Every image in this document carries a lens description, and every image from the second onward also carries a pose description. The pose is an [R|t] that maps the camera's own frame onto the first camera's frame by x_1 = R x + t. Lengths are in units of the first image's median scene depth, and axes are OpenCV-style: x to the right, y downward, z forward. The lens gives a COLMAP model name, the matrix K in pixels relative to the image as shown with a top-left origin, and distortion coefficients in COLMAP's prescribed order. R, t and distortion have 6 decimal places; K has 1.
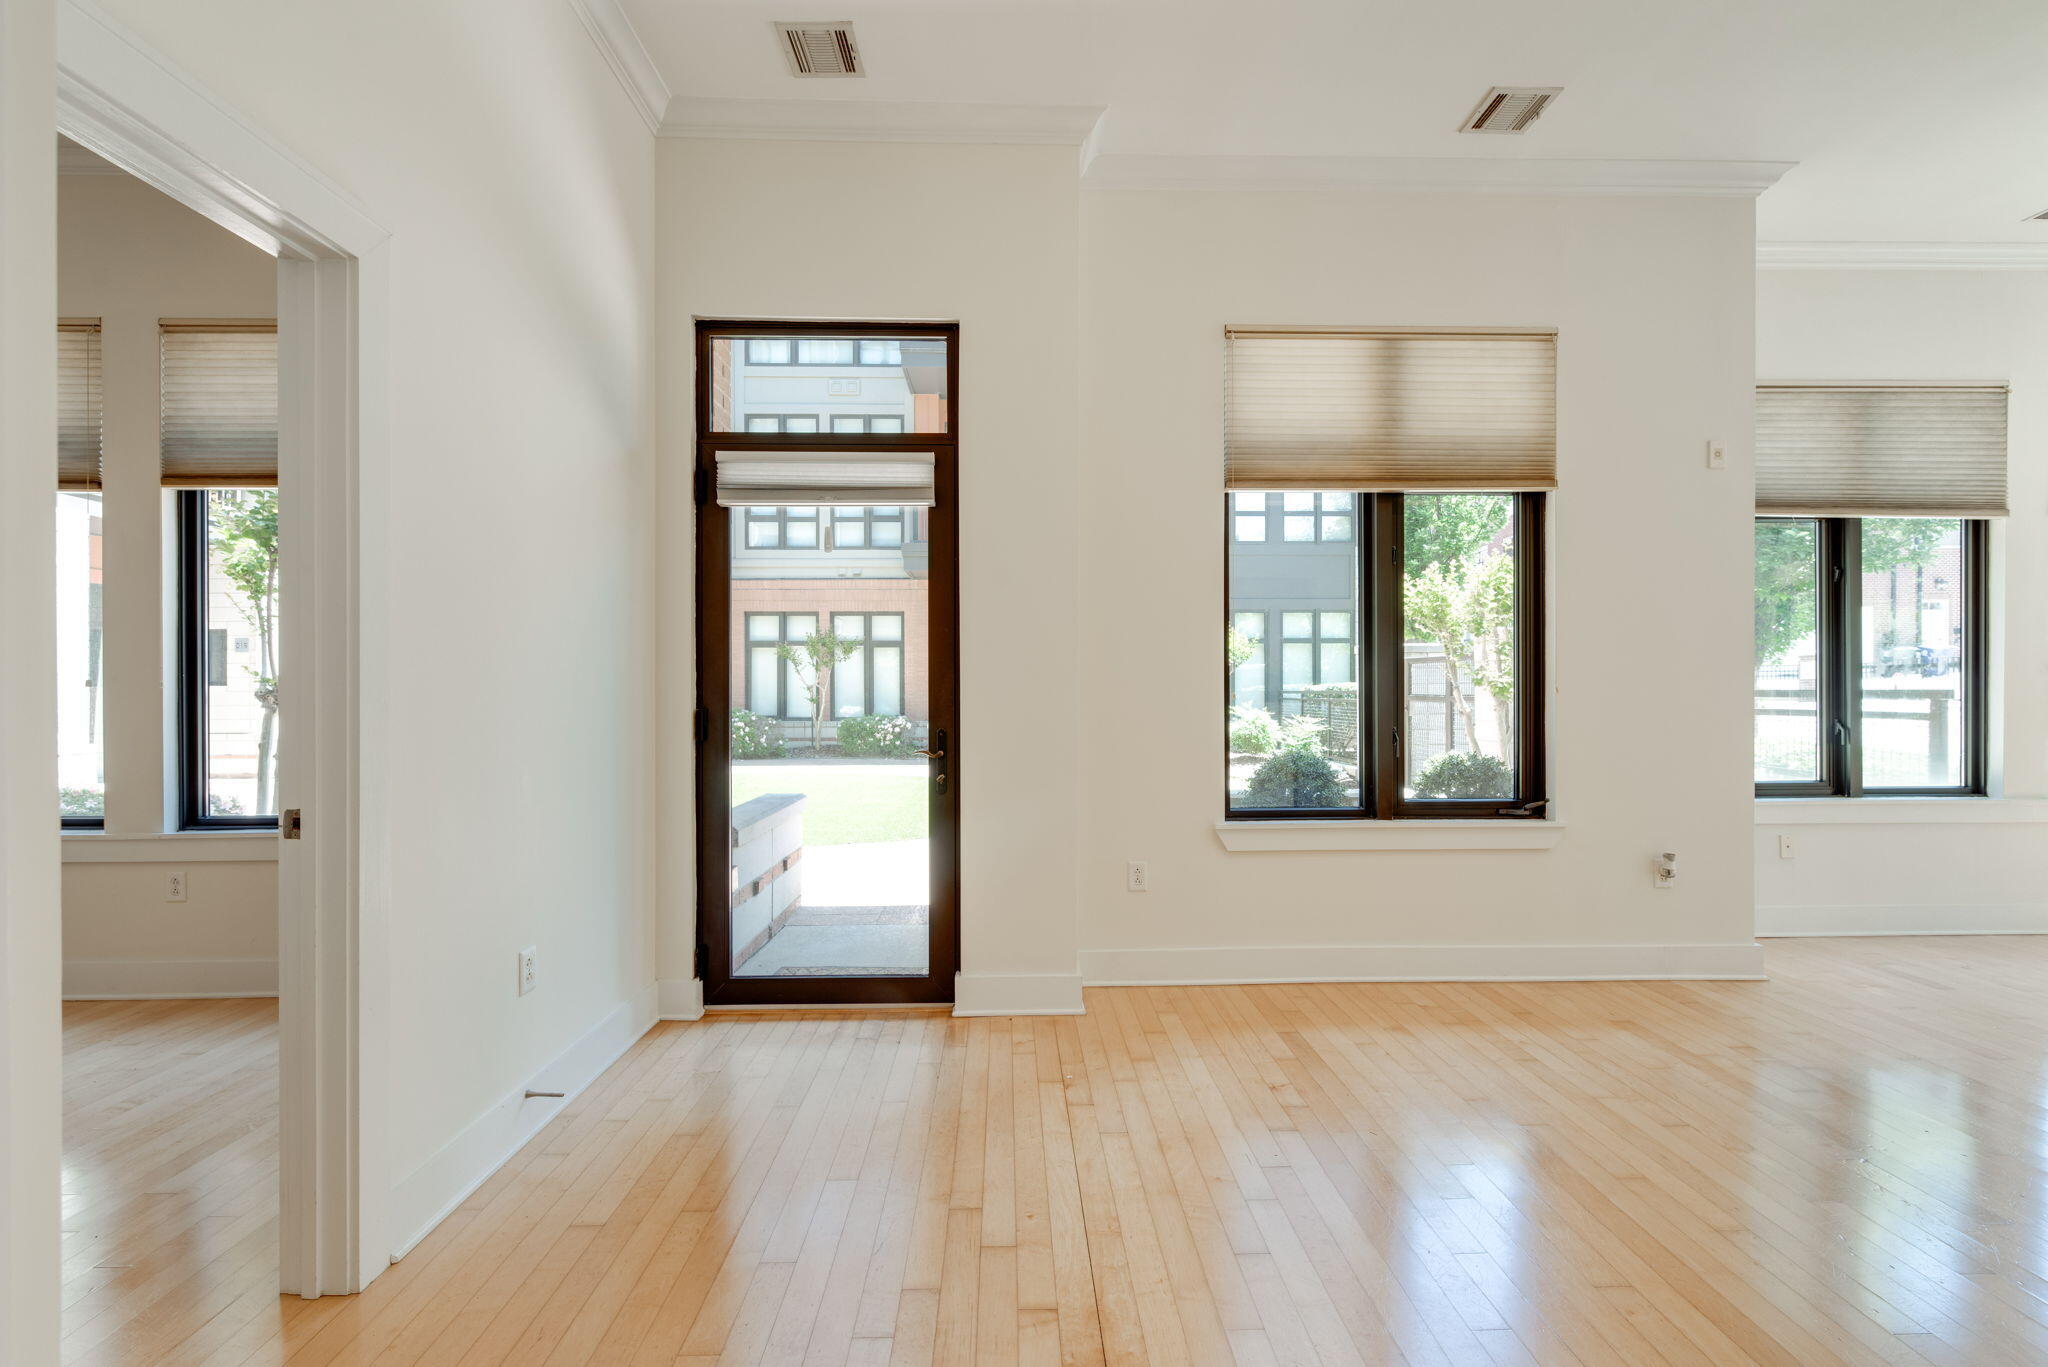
lens RADIAL K [[887.7, 0, 1029.2], [0, 887.7, 692.3], [0, 0, 1]] dist [0.000026, -0.000152]
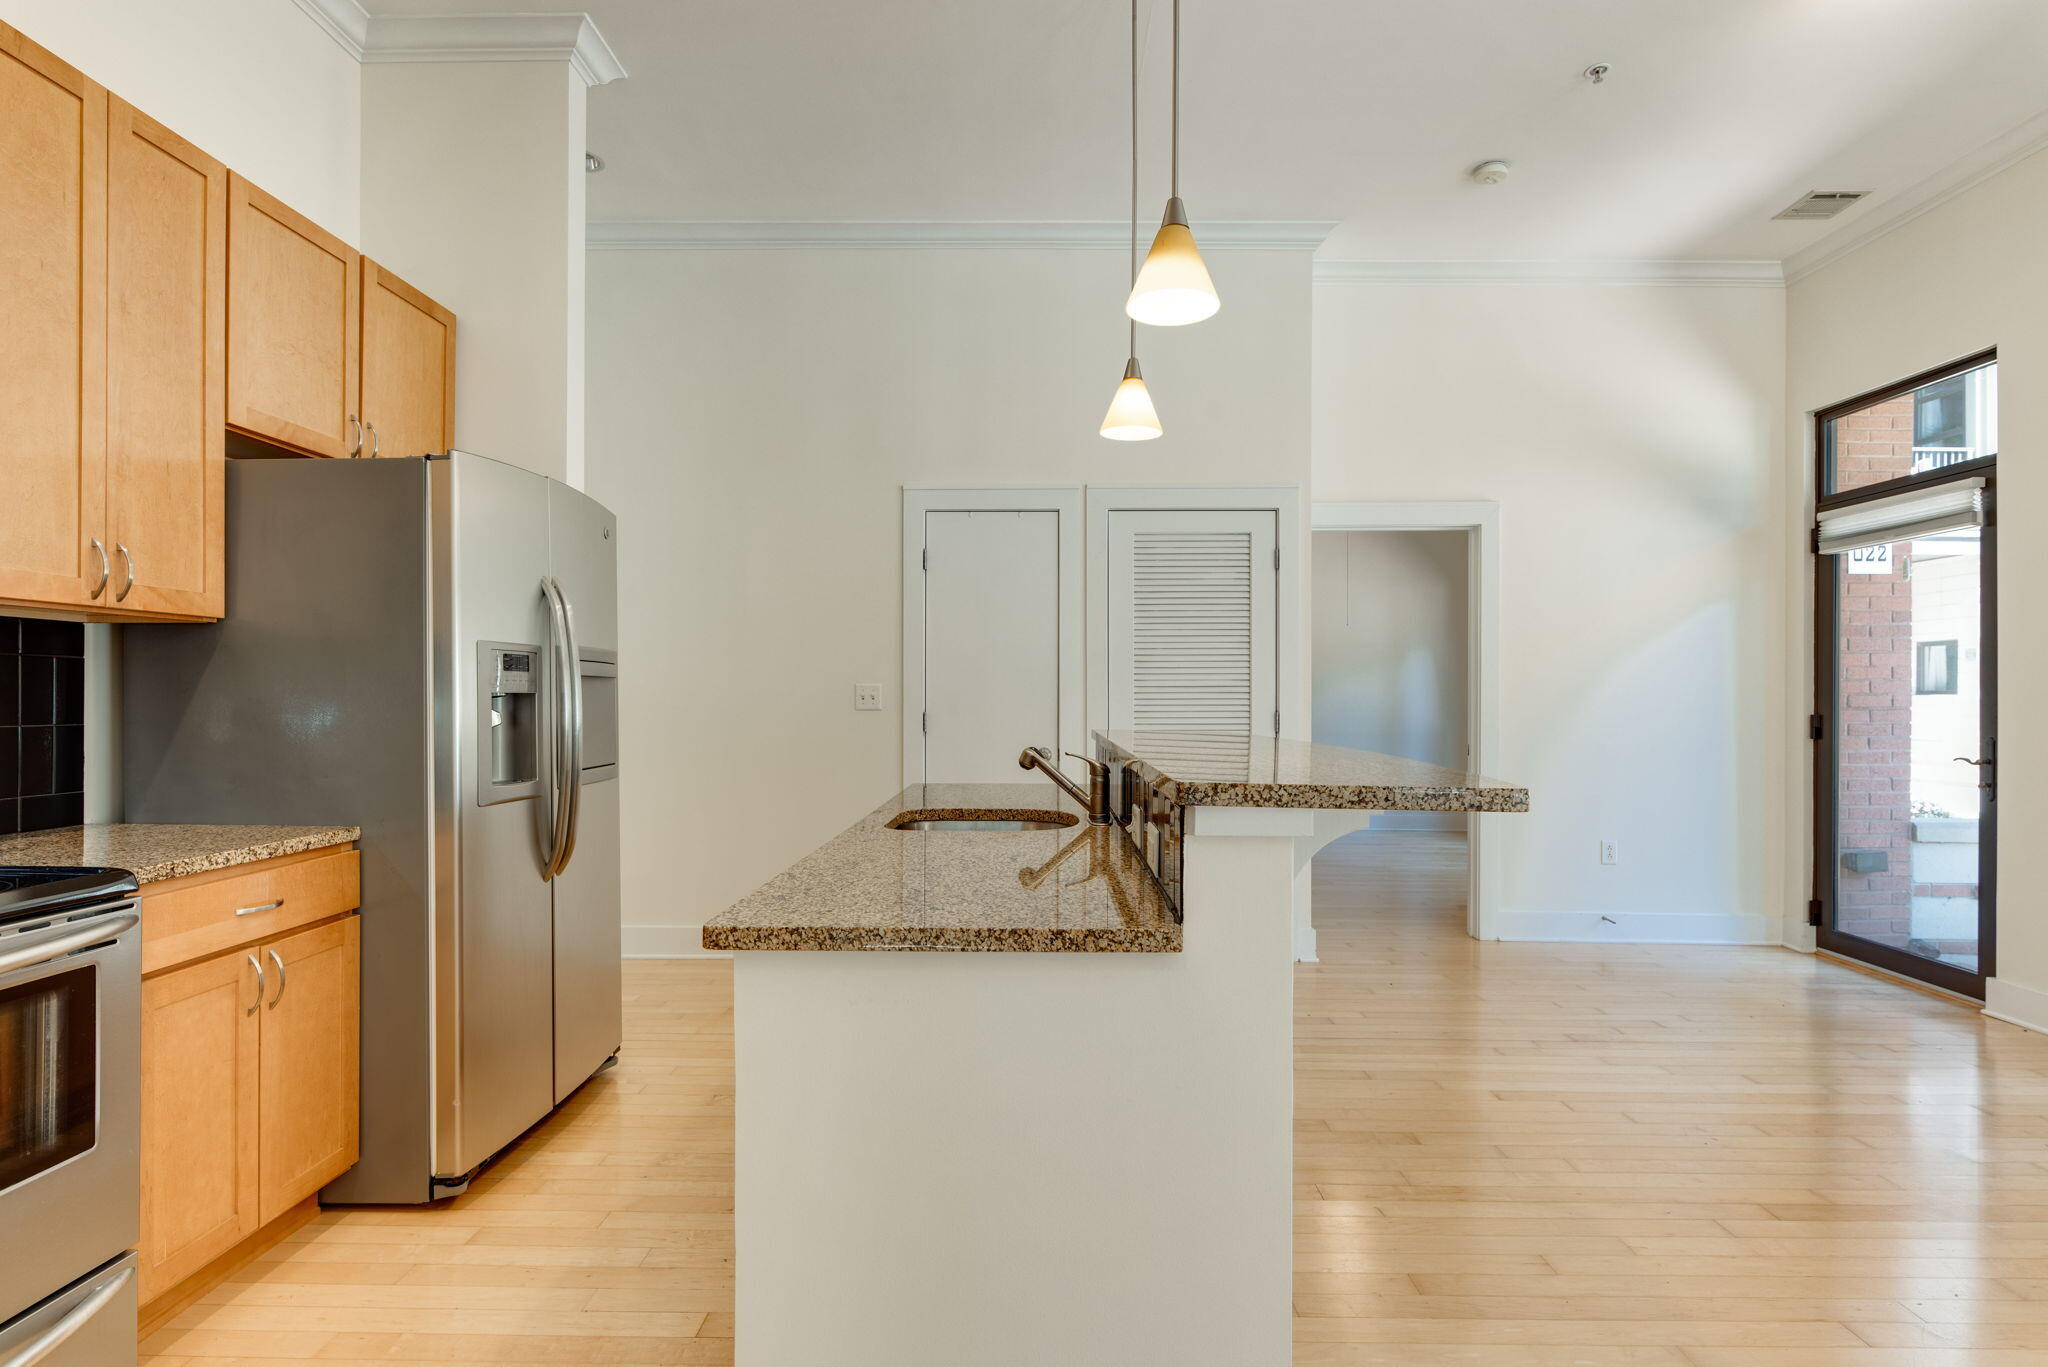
lens RADIAL K [[1013.8, 0, 1023.9], [0, 1013.8, 694.1], [0, 0, 1]] dist [-0.001676, -0.000381]
pose [[-0.048506, -0.000121, -0.998823, 1.076247], [-0.007219, 0.999974, 0.000229, -0.002057], [0.998797, 0.007222, -0.048506, -0.072549]]
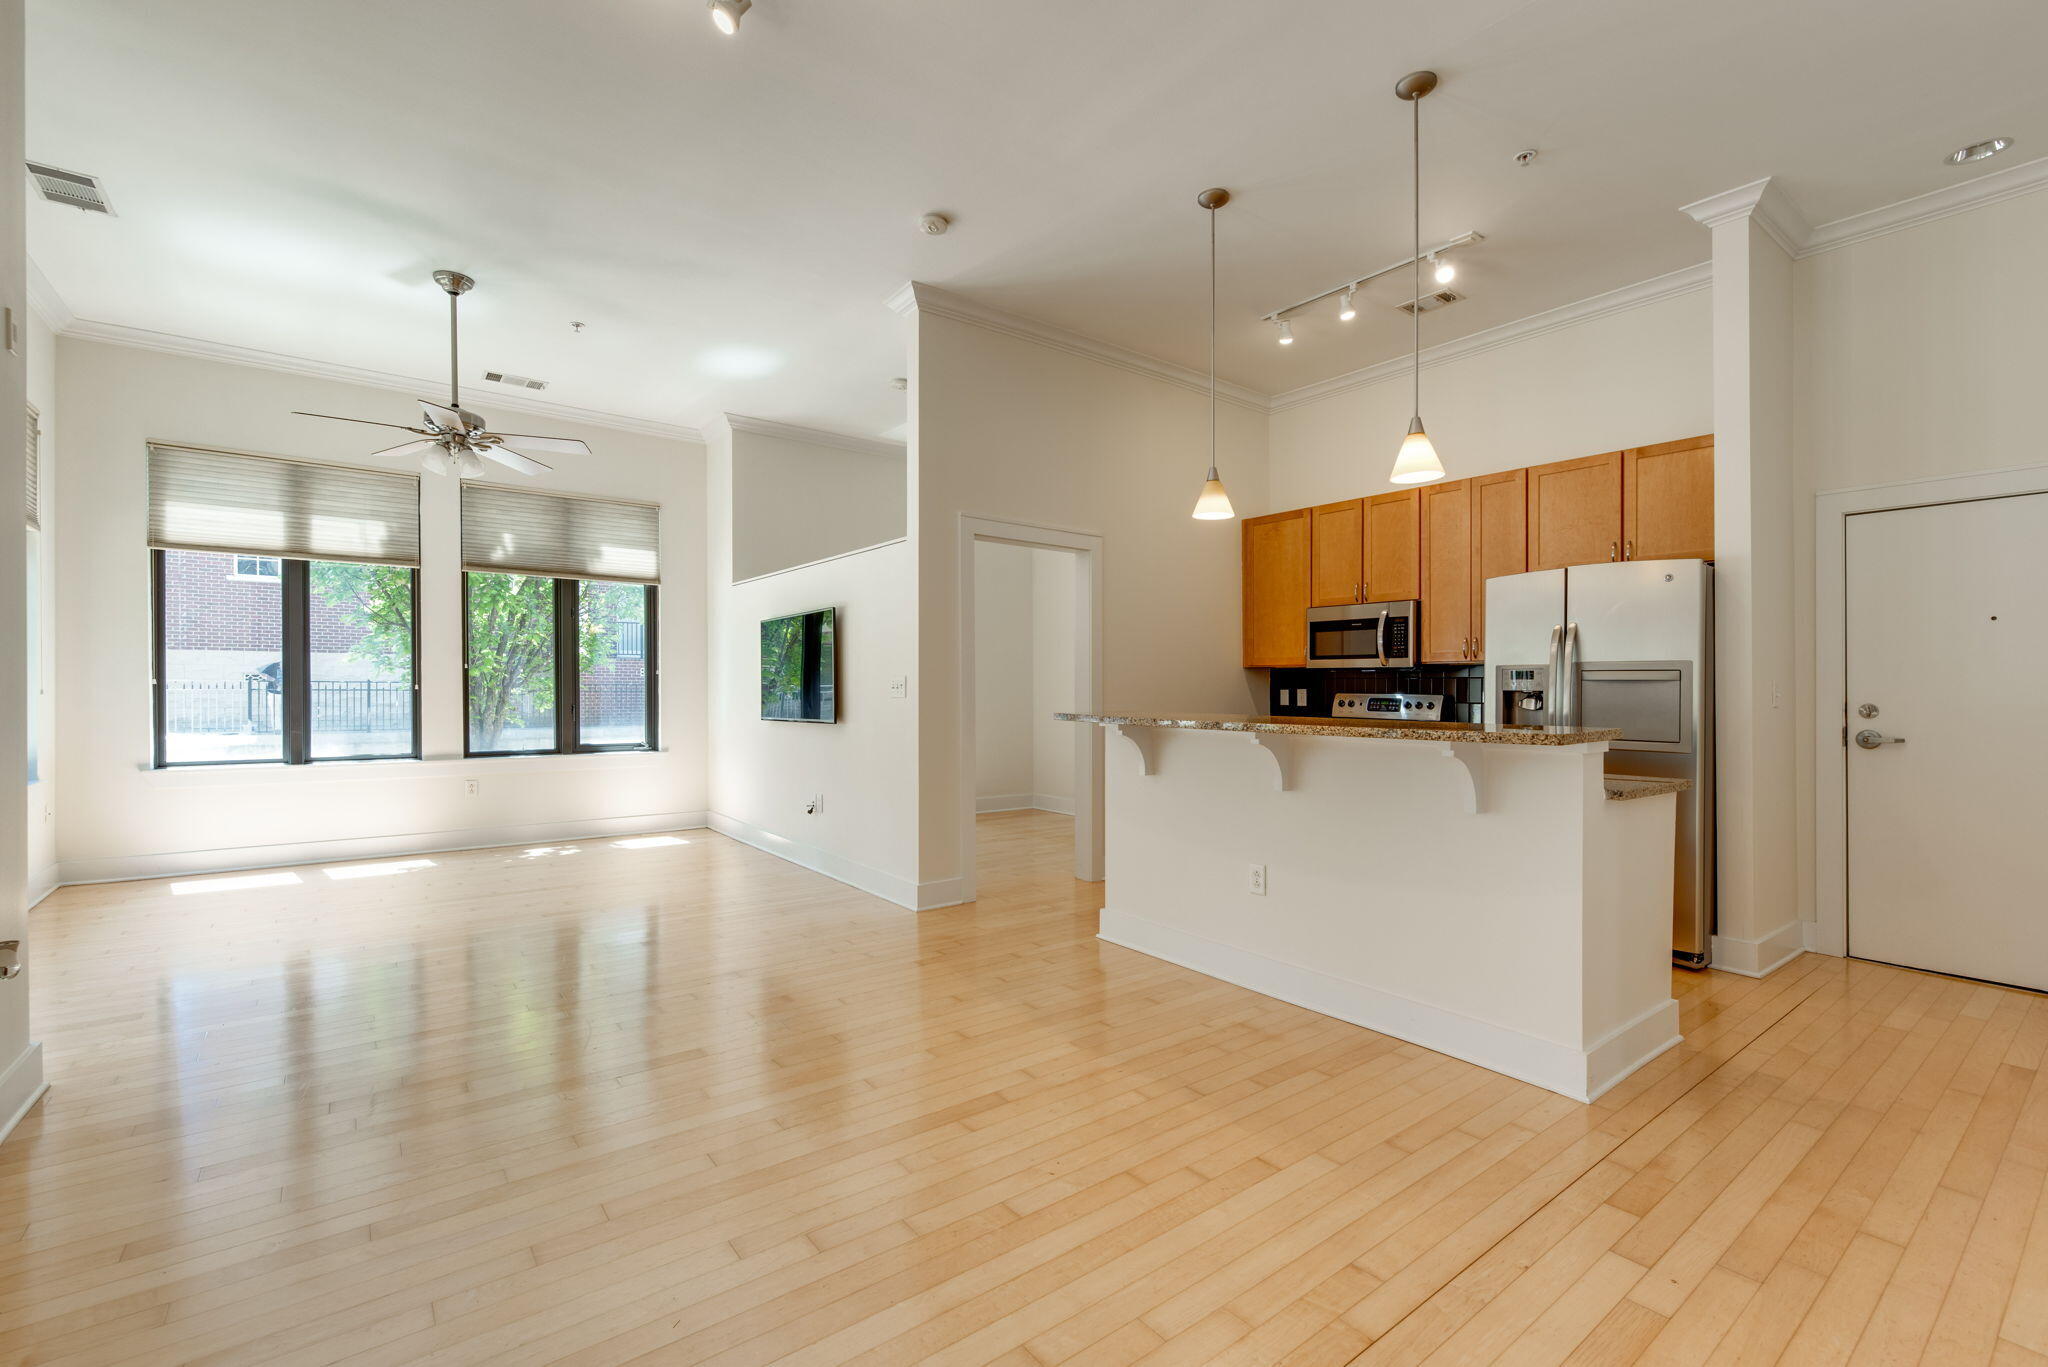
lens RADIAL K [[887.7, 0, 1029.2], [0, 887.7, 692.3], [0, 0, 1]] dist [0.000026, -0.000152]
pose [[-0.588633, -0.005127, 0.808384, -0.226359], [-0.003345, 0.999987, 0.003907, 0.000111], [-0.808393, -0.000405, -0.588642, 0.807554]]
